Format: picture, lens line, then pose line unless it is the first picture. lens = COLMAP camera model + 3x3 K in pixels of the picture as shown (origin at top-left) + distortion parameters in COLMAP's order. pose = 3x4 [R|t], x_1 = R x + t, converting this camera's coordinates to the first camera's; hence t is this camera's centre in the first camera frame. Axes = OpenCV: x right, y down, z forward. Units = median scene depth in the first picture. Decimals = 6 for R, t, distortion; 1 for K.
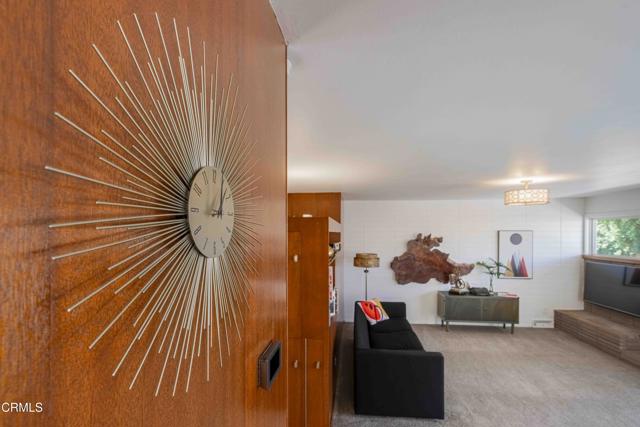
lens RADIAL K [[292.1, 0, 323.4], [0, 292.1, 233.9], [0, 0, 1]] dist [-0.001076, -0.000201]
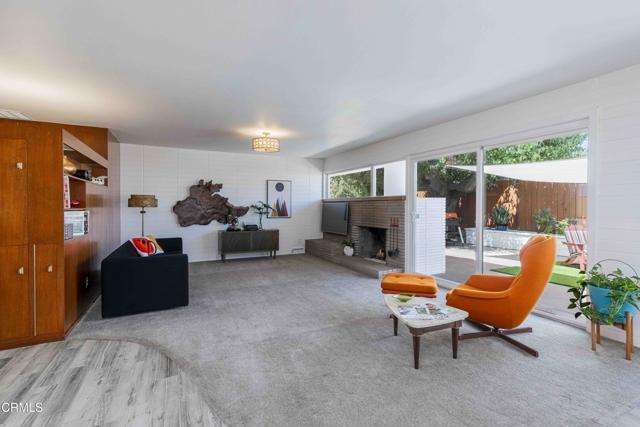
lens RADIAL K [[294.9, 0, 320.0], [0, 294.9, 213.5], [0, 0, 1]] dist [0.003135, -0.000149]
pose [[0.838610, -0.013117, 0.544575, 0.100605], [-0.000940, 0.999674, 0.025527, 0.102643], [-0.544732, -0.021919, 0.838324, -0.192754]]
